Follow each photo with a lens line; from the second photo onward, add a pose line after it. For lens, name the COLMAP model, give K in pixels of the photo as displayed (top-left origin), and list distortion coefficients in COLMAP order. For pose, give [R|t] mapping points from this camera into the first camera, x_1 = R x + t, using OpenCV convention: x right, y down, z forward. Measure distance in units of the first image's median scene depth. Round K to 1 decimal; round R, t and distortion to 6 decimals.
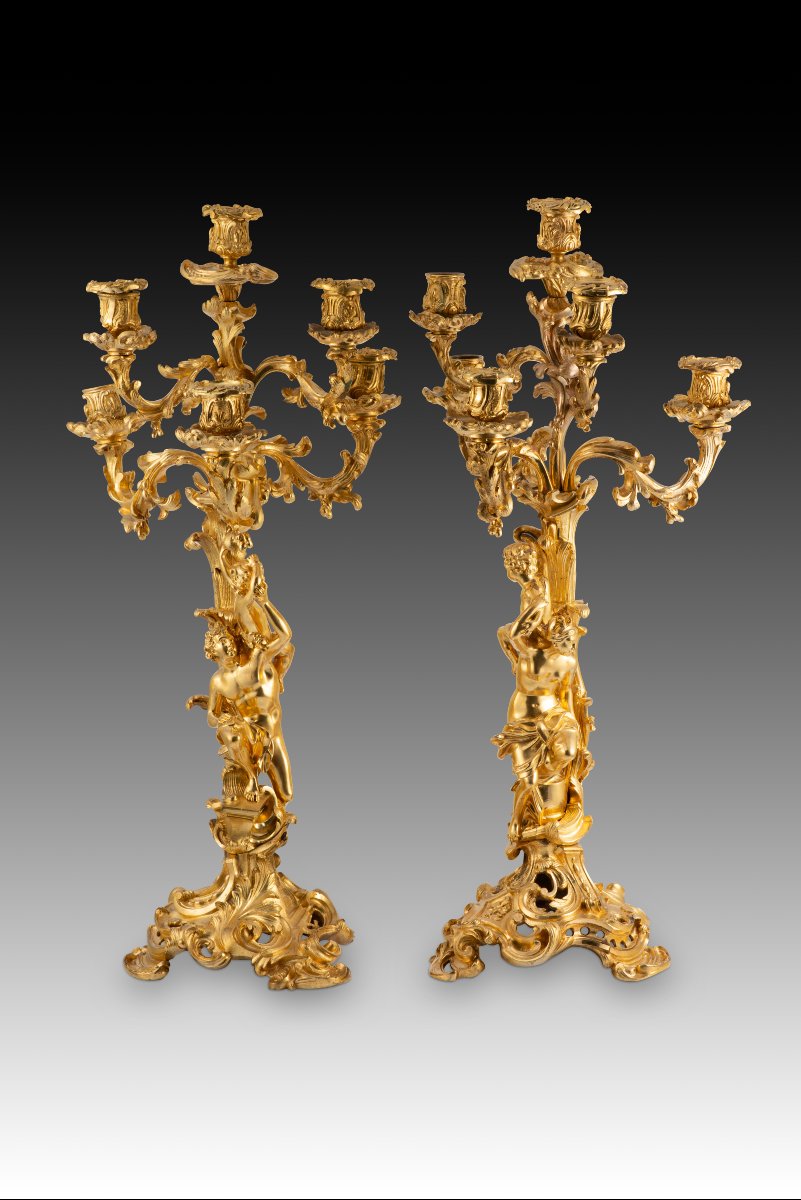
lens RADIAL K [[3033.6, 0, 405.7], [0, 3033.6, 564.9], [0, 0, 1]] dist [0.148068, -0.278556]
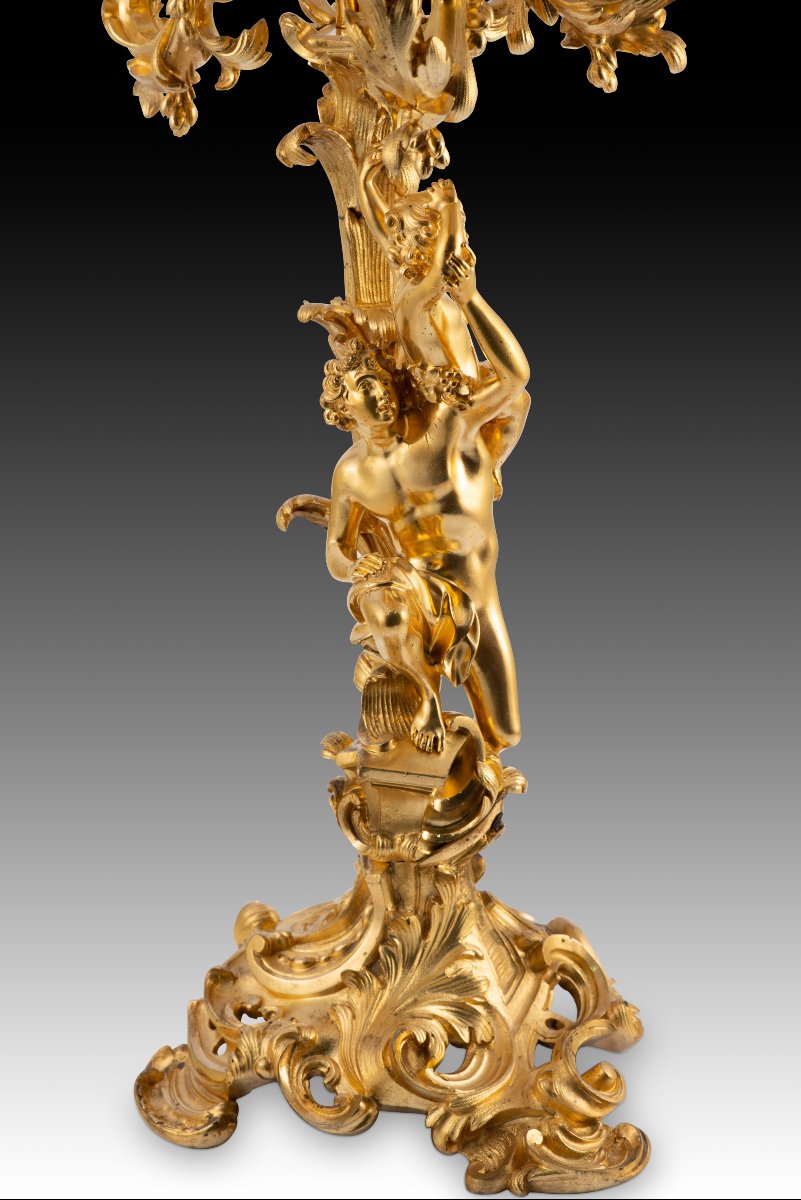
lens RADIAL K [[3033.6, 0, 405.7], [0, 3033.6, 564.9], [0, 0, 1]] dist [0.148068, -0.278556]
pose [[0.999702, 0.016322, -0.018168, -0.046270], [-0.013401, 0.988497, 0.150645, -0.013897], [0.020418, -0.150356, 0.988421, 0.573614]]
